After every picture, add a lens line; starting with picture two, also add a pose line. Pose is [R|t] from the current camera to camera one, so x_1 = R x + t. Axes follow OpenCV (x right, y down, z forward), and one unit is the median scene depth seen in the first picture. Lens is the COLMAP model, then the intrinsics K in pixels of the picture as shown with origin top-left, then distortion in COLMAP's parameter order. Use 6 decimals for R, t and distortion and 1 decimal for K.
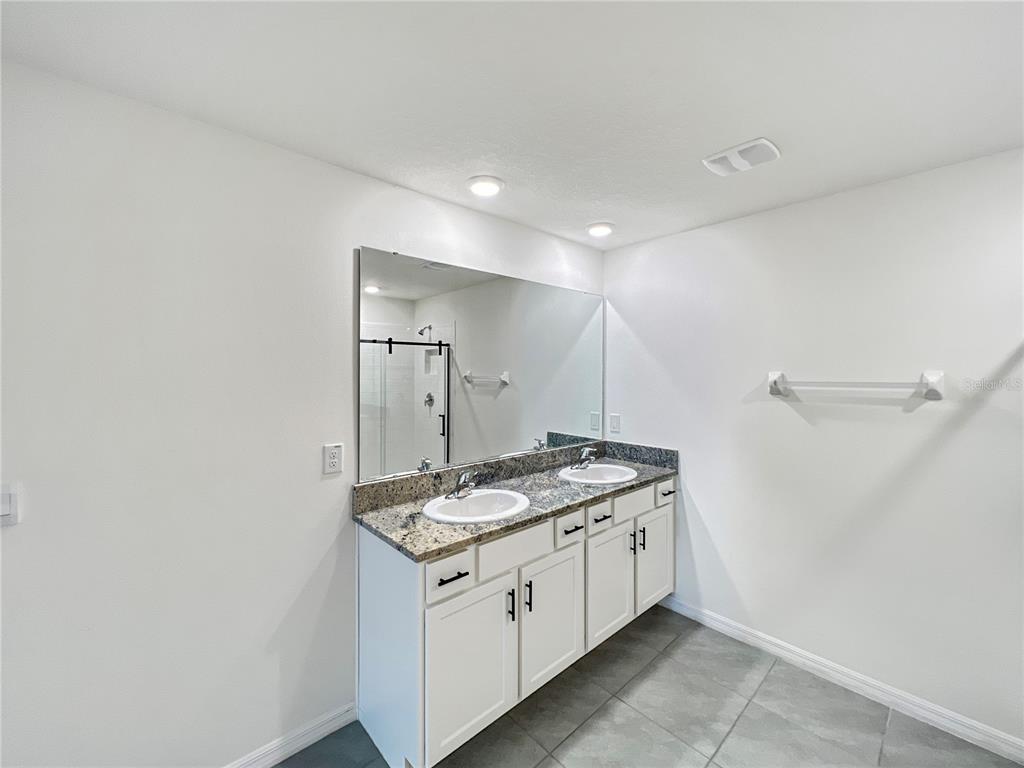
lens RADIAL K [[414.7, 0, 512.5], [0, 414.7, 372.7], [0, 0, 1]] dist [-0.000774, 0.000003]
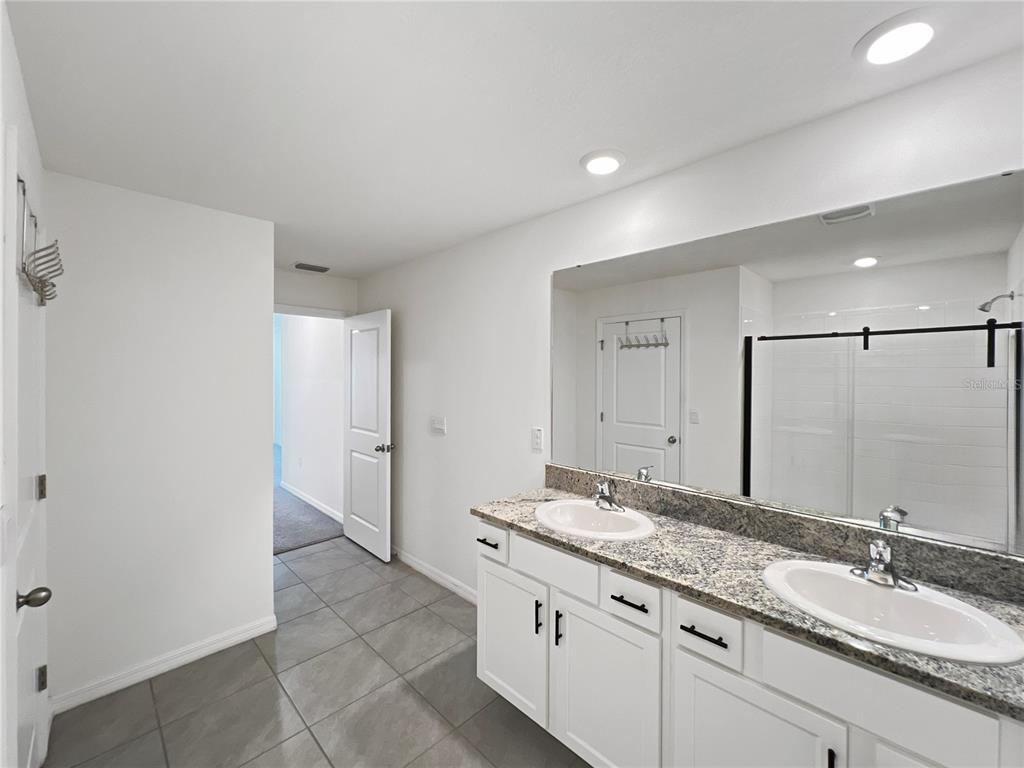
lens RADIAL K [[420.0, 0, 506.9], [0, 420.0, 378.6], [0, 0, 1]] dist [-0.001457, -0.000145]
pose [[0.047017, 0.010255, -0.998841, 0.768765], [-0.006592, 0.999929, 0.009955, 0.001275], [0.998872, 0.006116, 0.047082, 0.706251]]
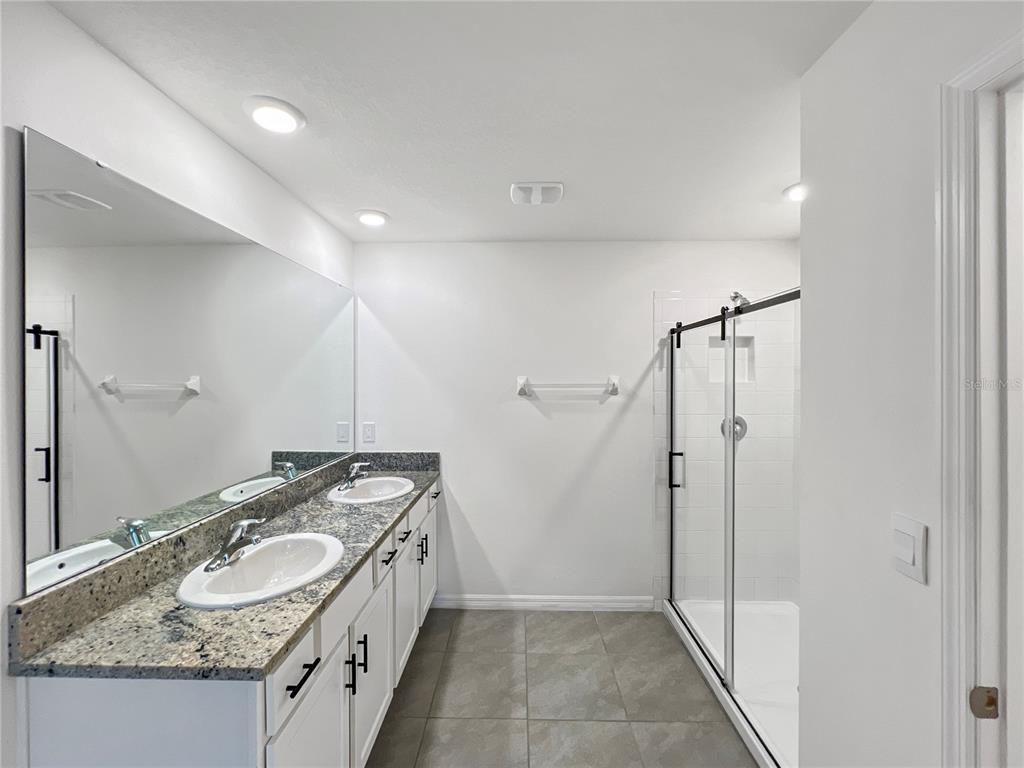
lens RADIAL K [[413.2, 0, 511.0], [0, 413.2, 380.6], [0, 0, 1]] dist [-0.001955, -0.000256]
pose [[0.693298, -0.007371, 0.720614, -0.279649], [0.002135, 0.999964, 0.008174, 0.000329], [-0.720648, -0.004128, 0.693289, 0.199315]]
